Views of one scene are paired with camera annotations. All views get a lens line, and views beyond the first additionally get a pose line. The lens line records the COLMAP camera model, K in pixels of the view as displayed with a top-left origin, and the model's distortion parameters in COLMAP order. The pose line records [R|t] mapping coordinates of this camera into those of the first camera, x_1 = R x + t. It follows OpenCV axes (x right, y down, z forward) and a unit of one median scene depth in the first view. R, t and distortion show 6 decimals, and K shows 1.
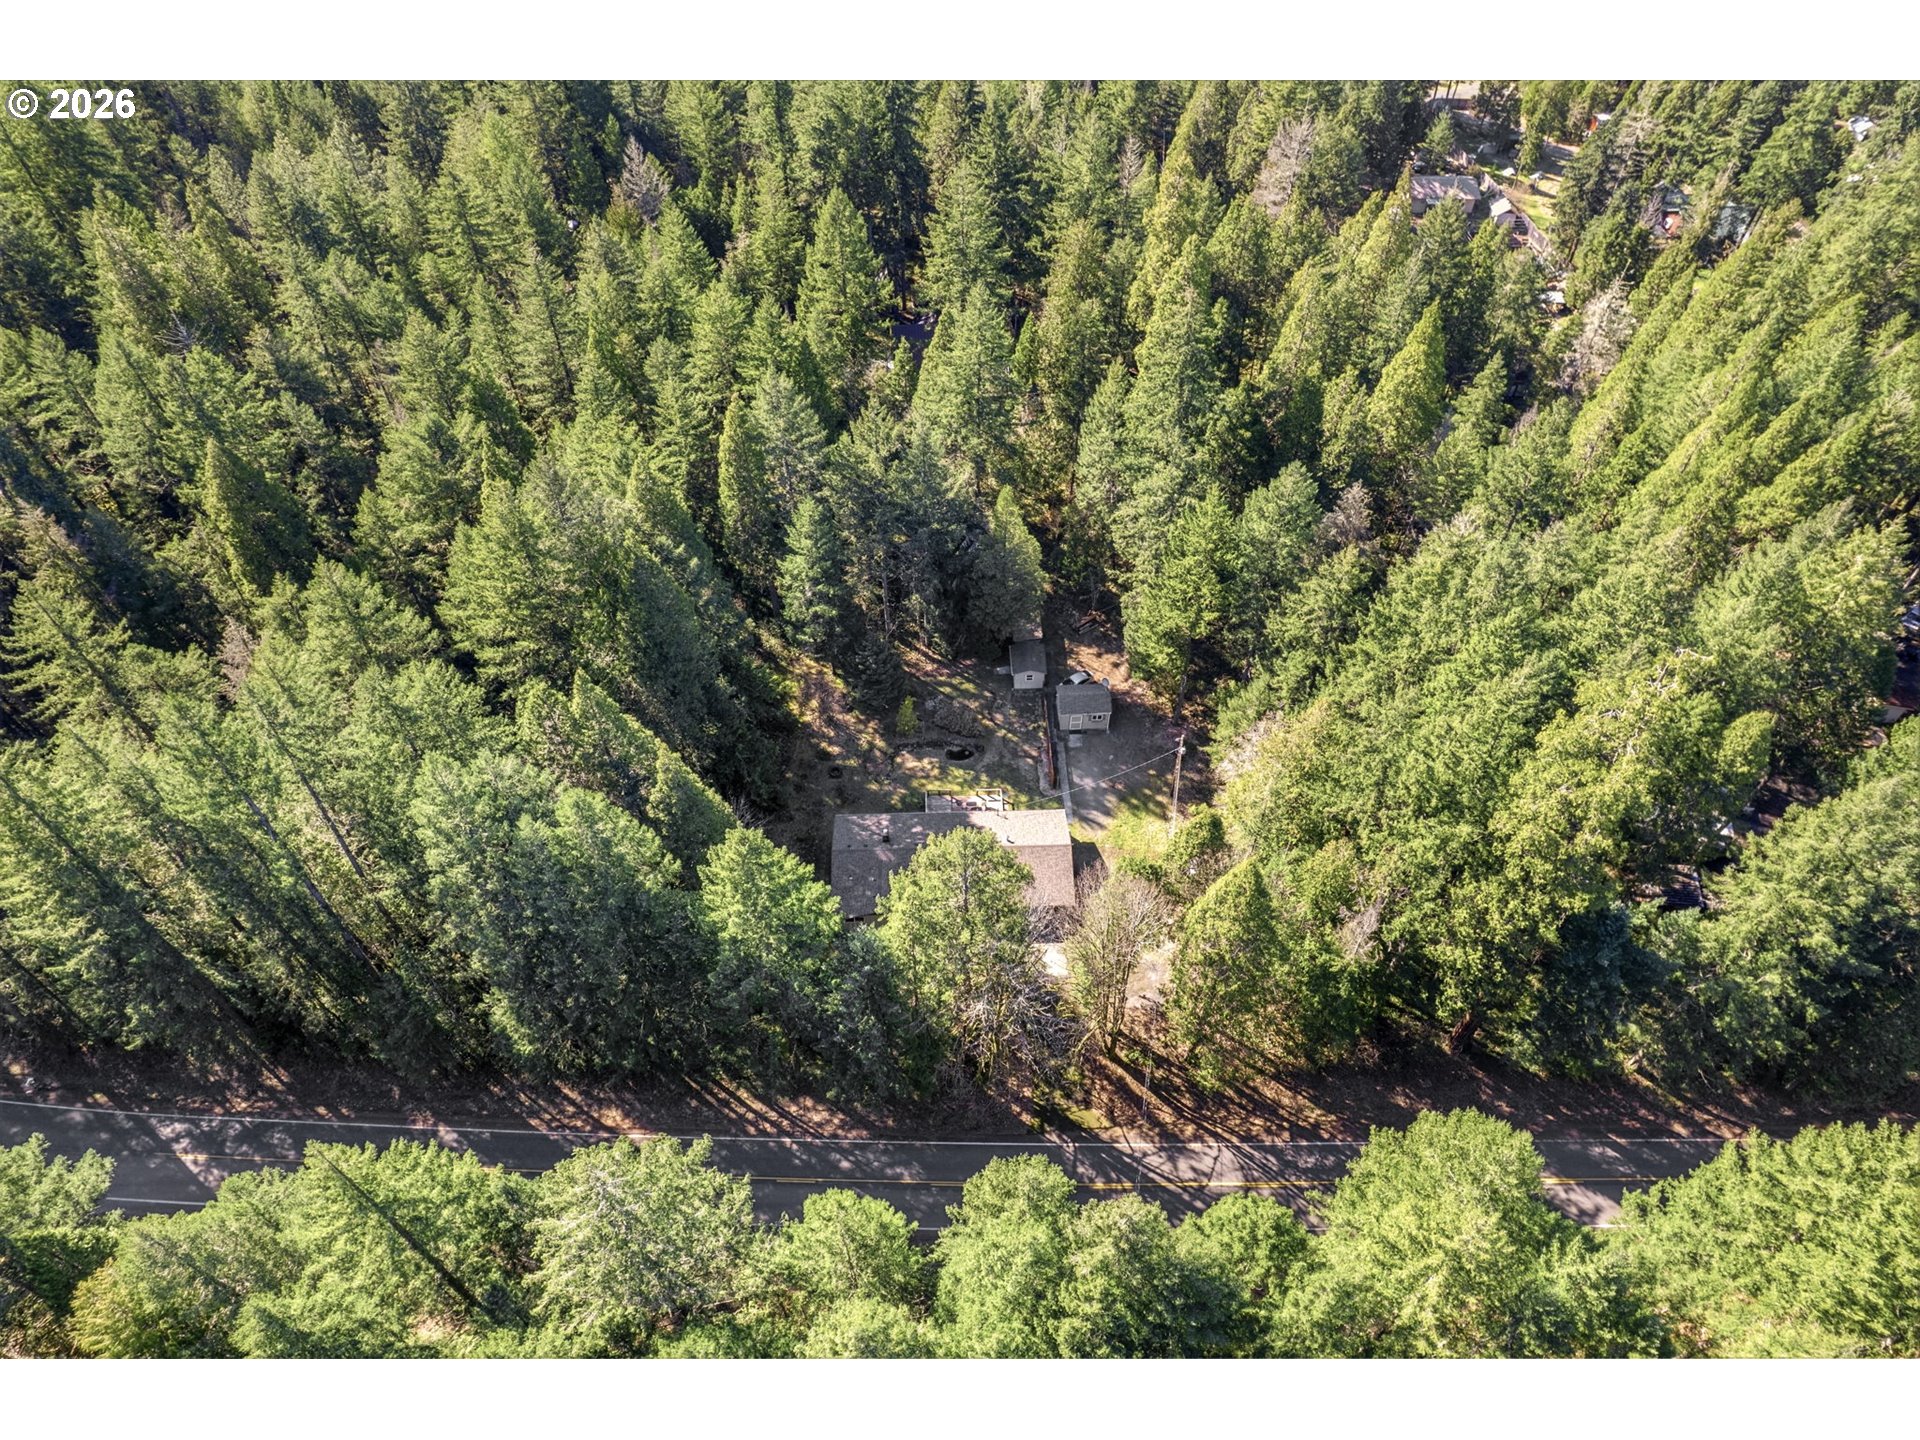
lens RADIAL K [[1294.3, 0, 961.2], [0, 1294.3, 636.9], [0, 0, 1]] dist [-0.104426, 0.126129]
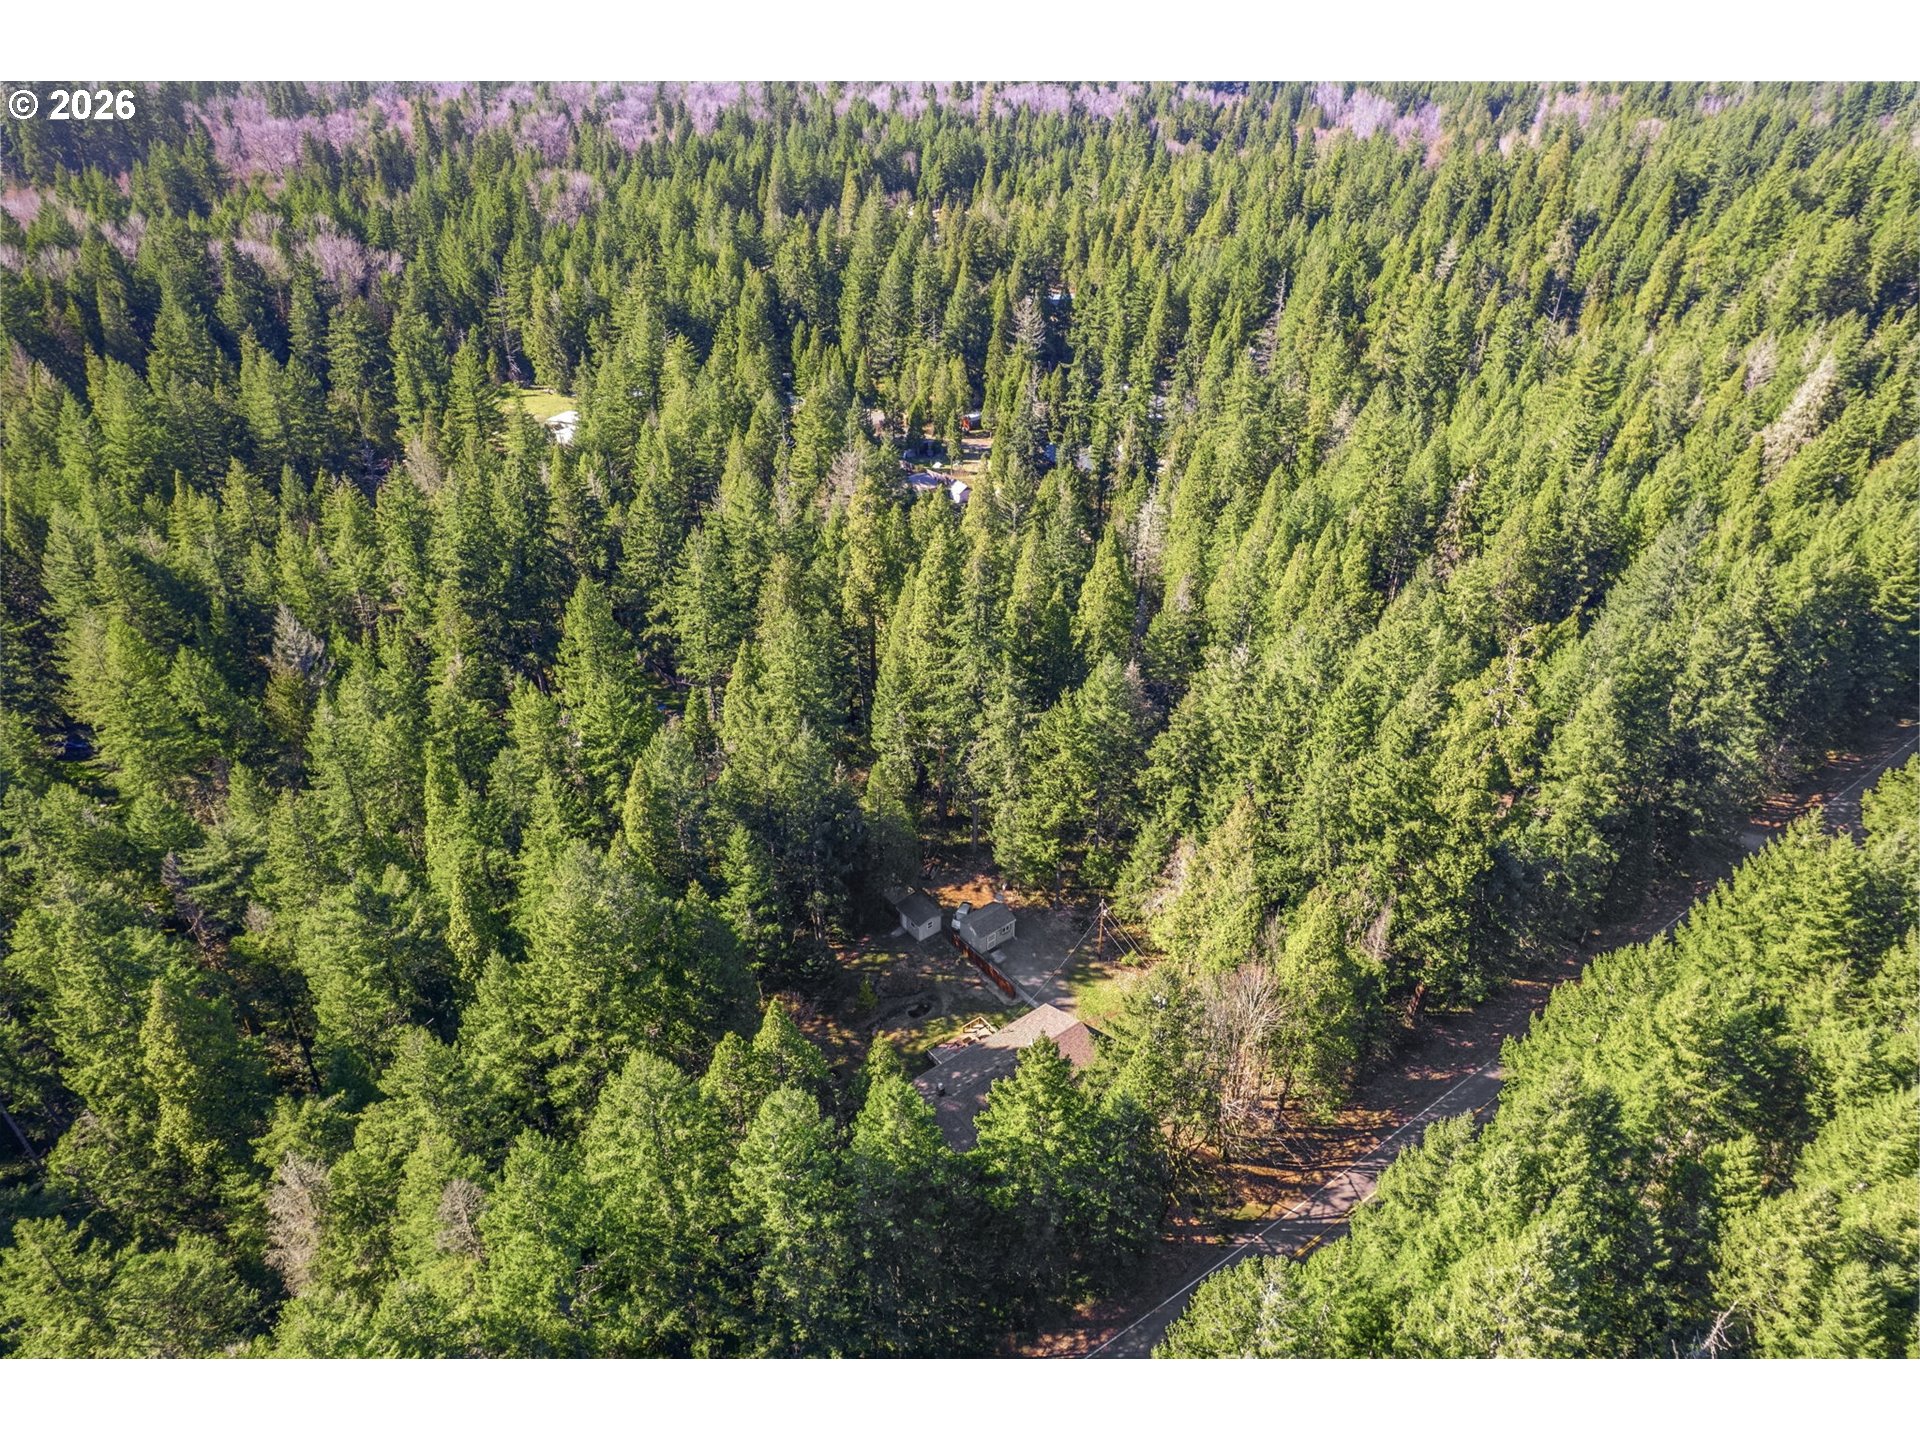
lens RADIAL K [[1294.3, 0, 961.2], [0, 1294.3, 636.9], [0, 0, 1]] dist [-0.104426, 0.126129]
pose [[0.806223, -0.268455, 0.527196, -0.563854], [0.401805, 0.902531, -0.154886, -0.011787], [-0.434231, 0.336703, 0.835509, -0.001546]]
